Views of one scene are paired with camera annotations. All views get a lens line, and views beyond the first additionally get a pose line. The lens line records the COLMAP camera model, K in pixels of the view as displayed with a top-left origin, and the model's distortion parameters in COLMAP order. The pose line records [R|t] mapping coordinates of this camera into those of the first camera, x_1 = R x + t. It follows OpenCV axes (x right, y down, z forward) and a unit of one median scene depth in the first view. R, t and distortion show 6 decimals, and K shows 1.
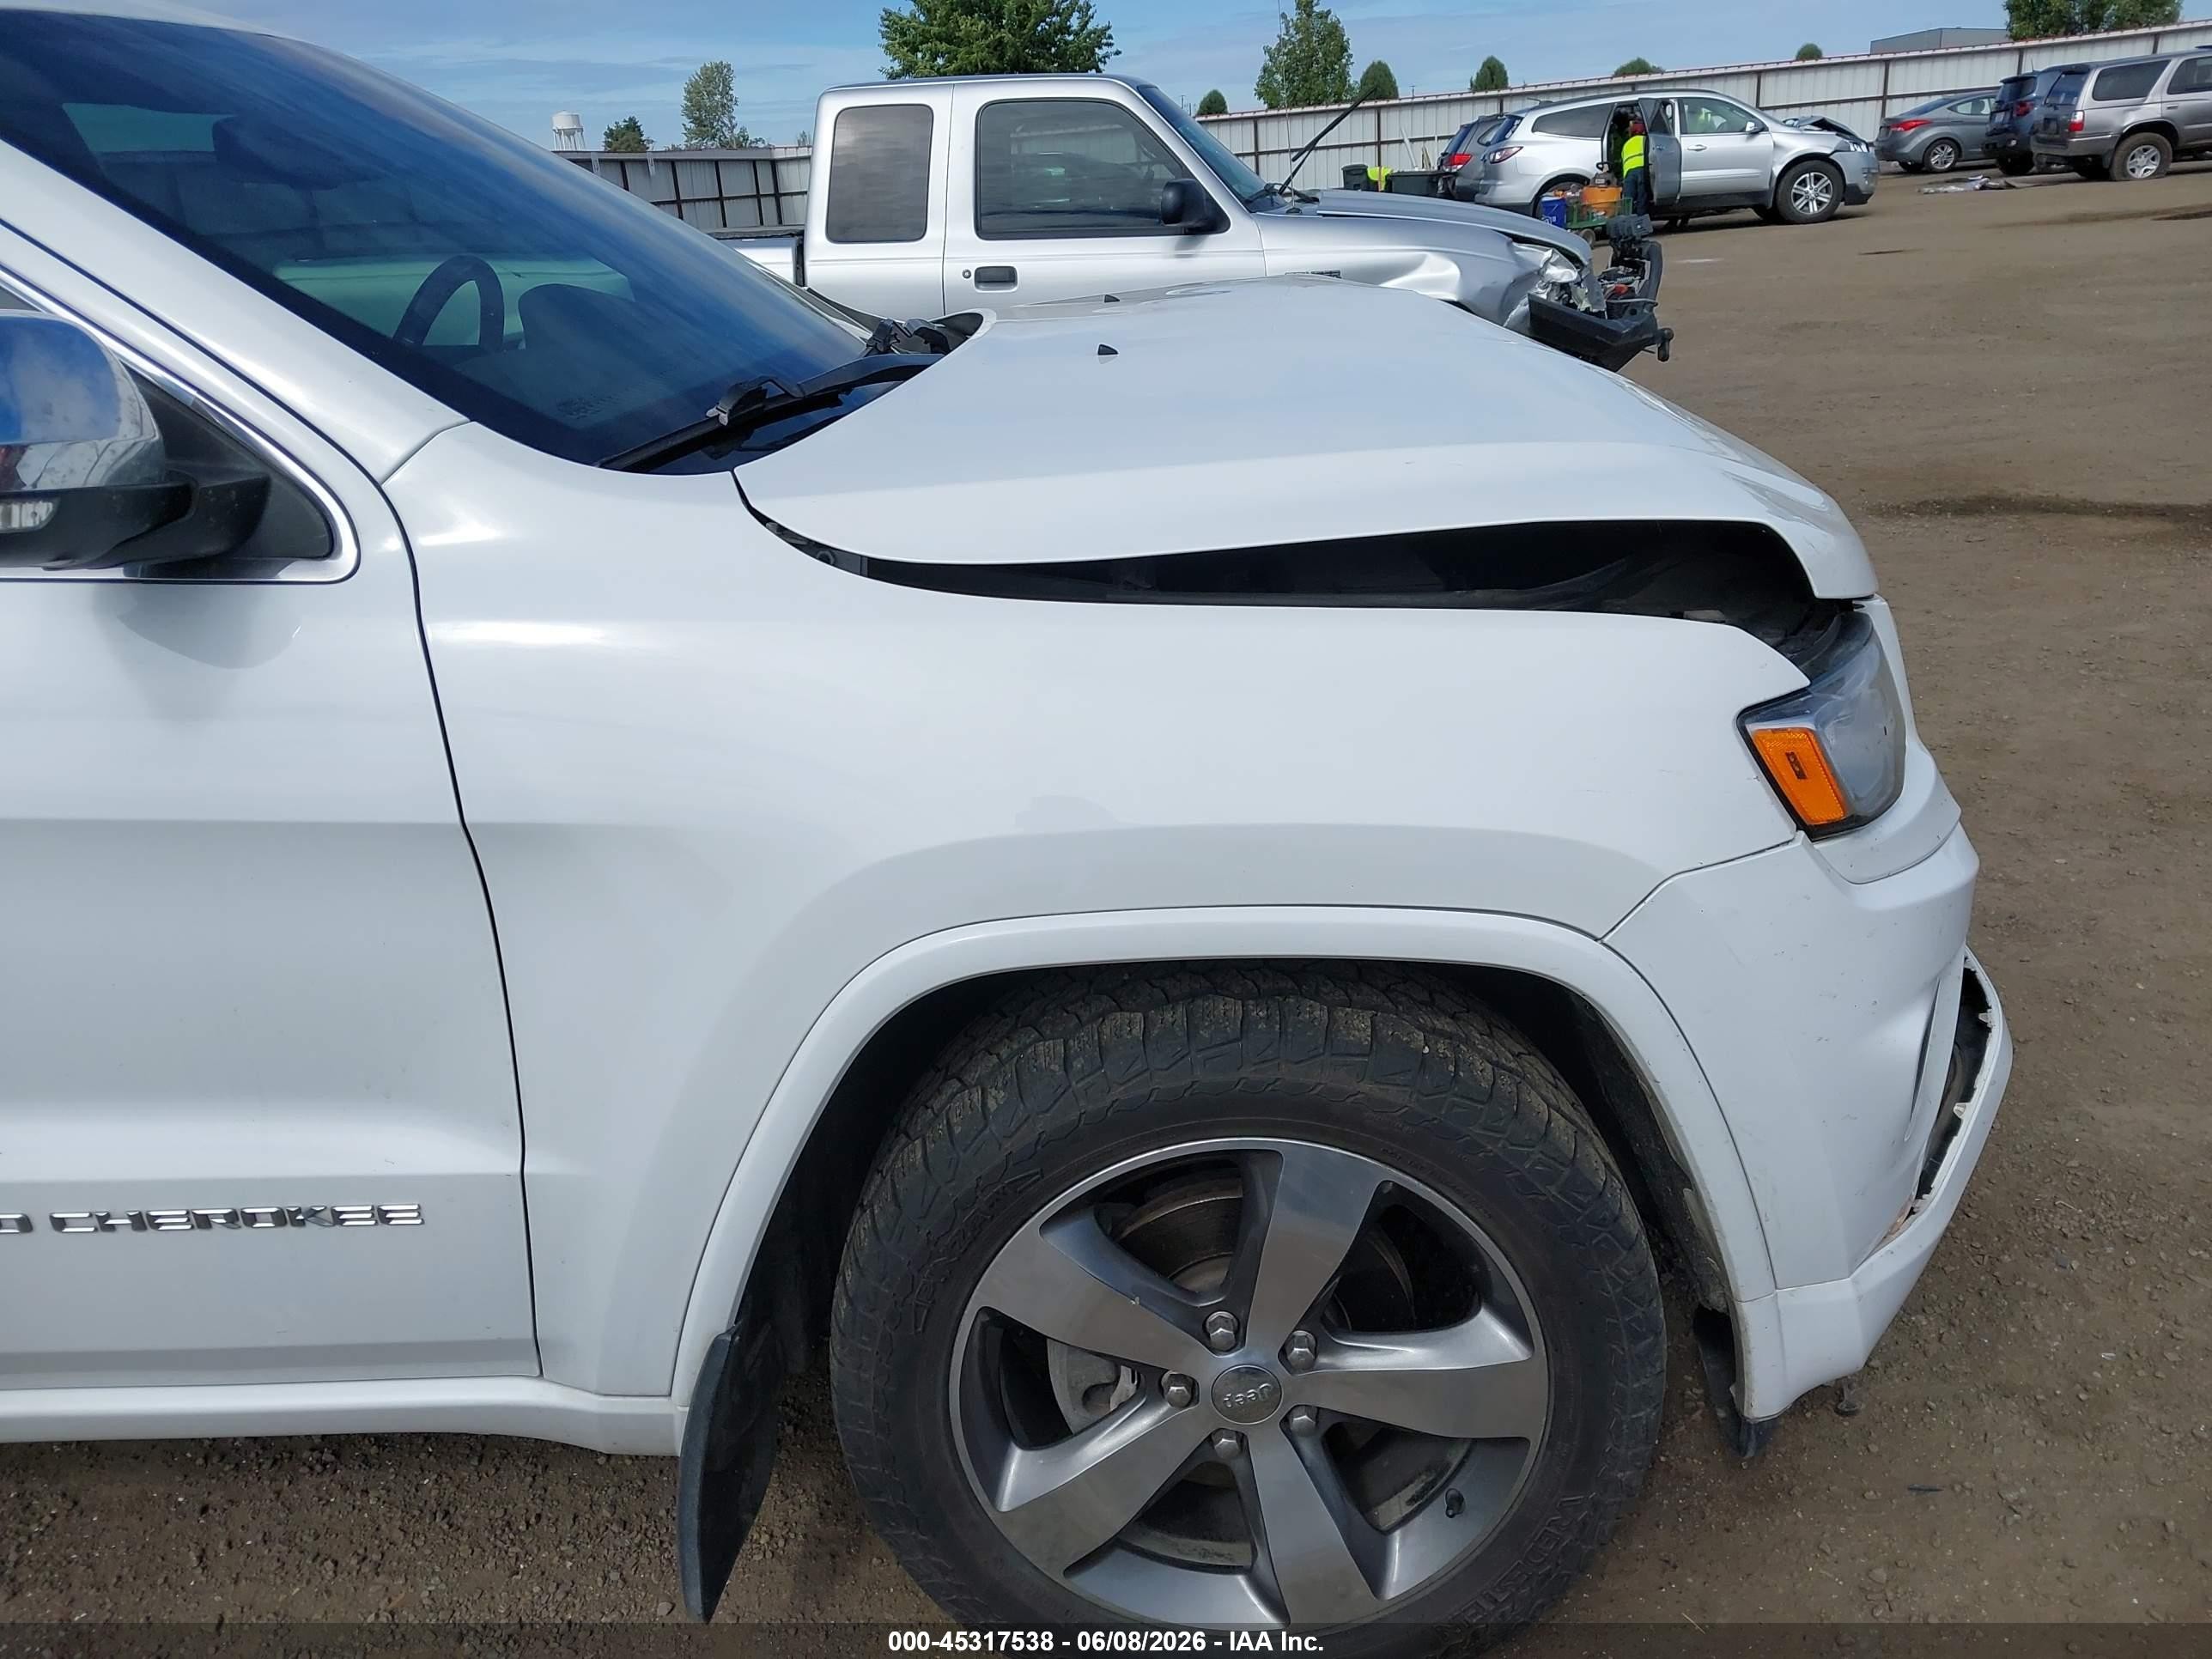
lens RADIAL K [[1731.4, 0, 1115.0], [0, 1731.4, 821.6], [0, 0, 1]] dist [0.010003, -0.002915]
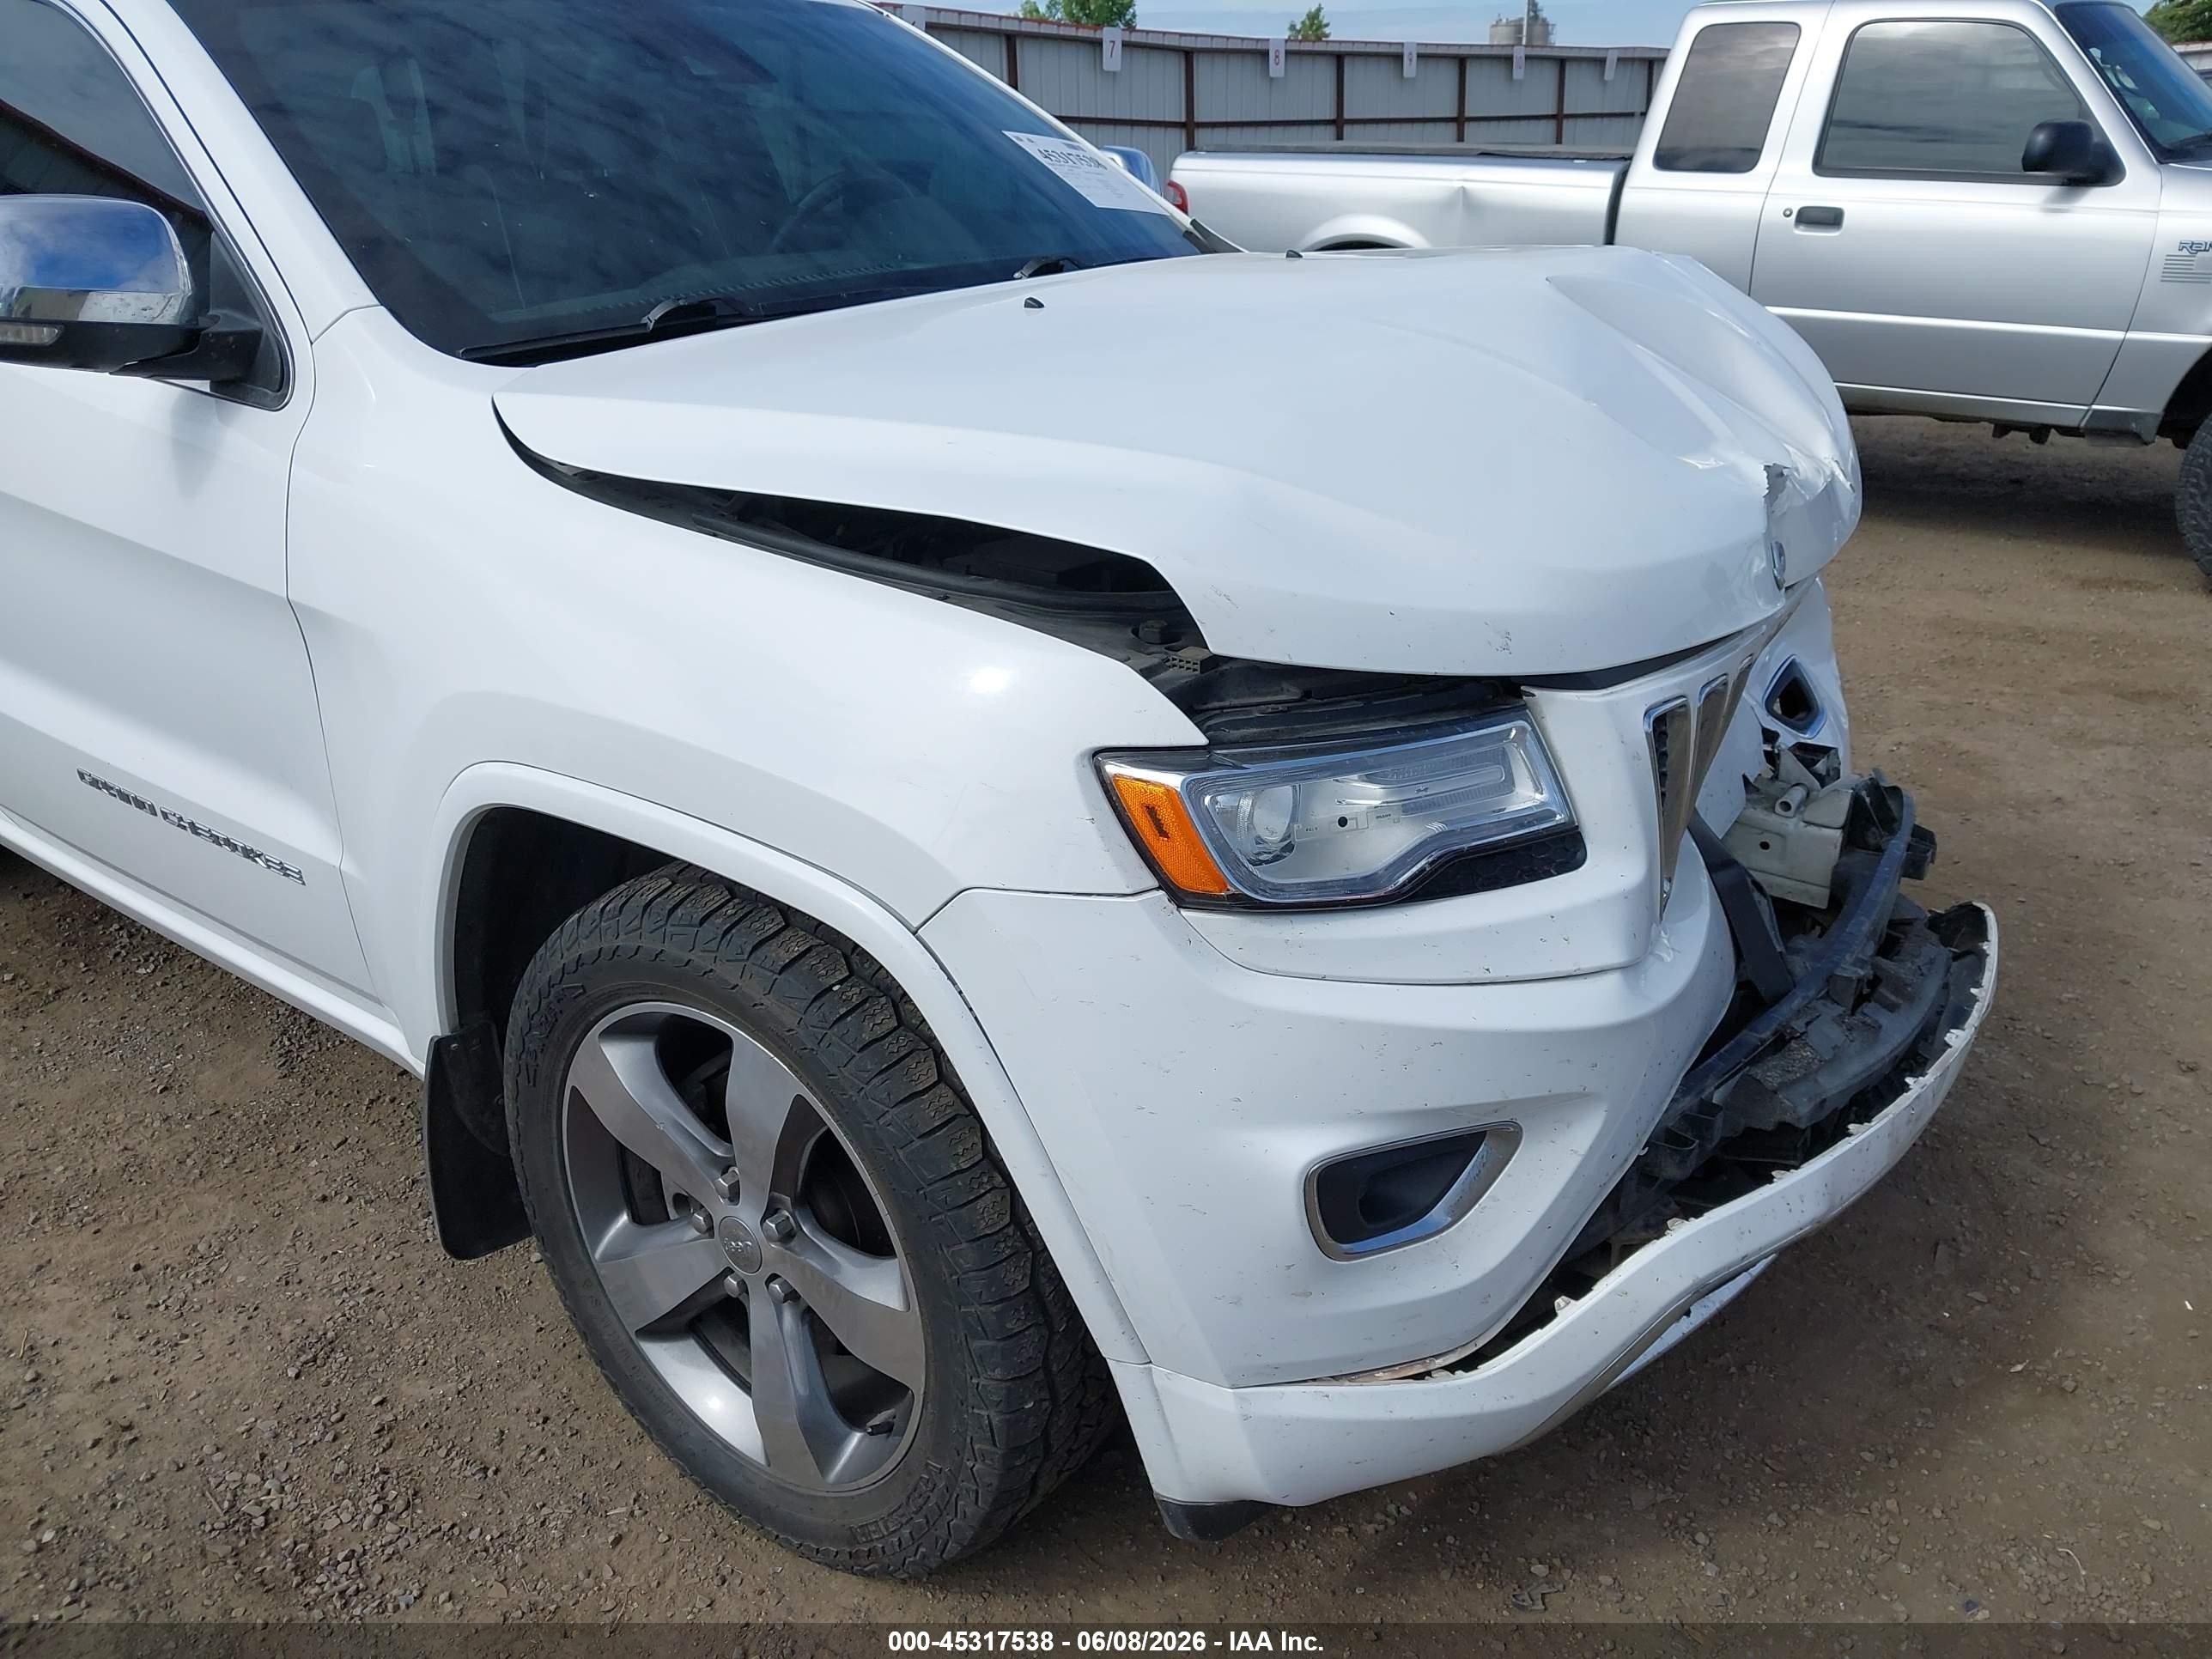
lens RADIAL K [[1731.4, 0, 1106.4], [0, 1731.4, 828.8], [0, 0, 1]] dist [0.010003, -0.002915]
pose [[0.800147, 0.264928, -0.538125, 0.749631], [-0.235541, 0.963882, 0.124305, -0.118022], [0.551621, 0.027288, 0.833649, 0.176150]]
